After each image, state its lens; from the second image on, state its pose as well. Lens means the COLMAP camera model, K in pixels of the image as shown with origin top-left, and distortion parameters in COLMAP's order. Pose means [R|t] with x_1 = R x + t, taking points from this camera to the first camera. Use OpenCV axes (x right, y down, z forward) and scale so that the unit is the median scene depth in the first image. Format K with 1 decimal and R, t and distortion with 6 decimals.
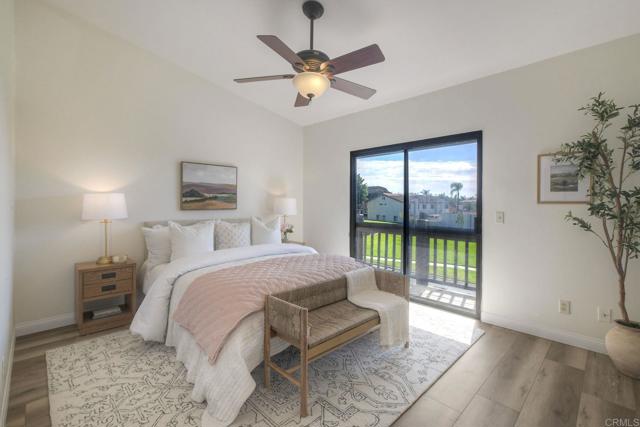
lens RADIAL K [[290.6, 0, 319.6], [0, 290.6, 204.8], [0, 0, 1]] dist [0.009738, 0.001813]
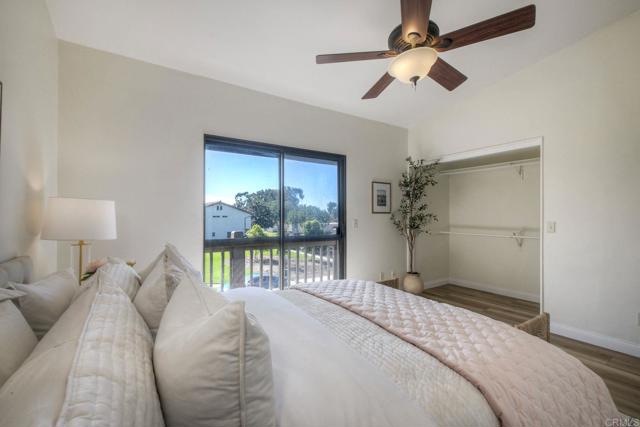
lens RADIAL K [[290.6, 0, 316.7], [0, 290.6, 210.5], [0, 0, 1]] dist [0.009738, 0.001813]
pose [[0.210732, -0.000147, 0.977544, -0.951578], [0.009164, 0.999956, -0.001825, -0.022741], [-0.977501, 0.009343, 0.210725, 1.127401]]
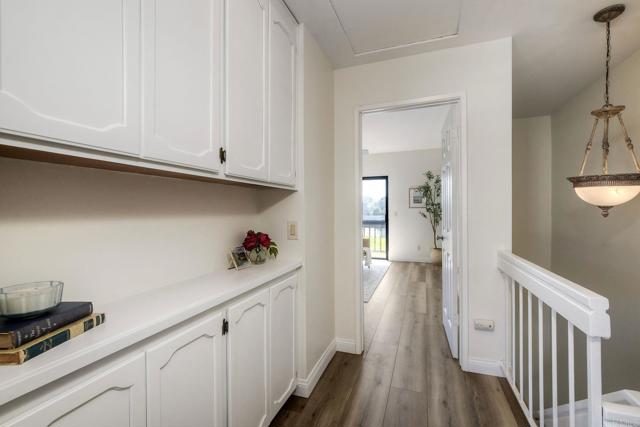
lens RADIAL K [[290.6, 0, 321.4], [0, 290.6, 212.8], [0, 0, 1]] dist [0.009738, 0.001813]
pose [[0.903596, -0.011584, 0.428229, -1.135632], [0.011167, 0.999932, 0.003487, 0.020976], [-0.428240, 0.001631, 0.903664, -1.047784]]
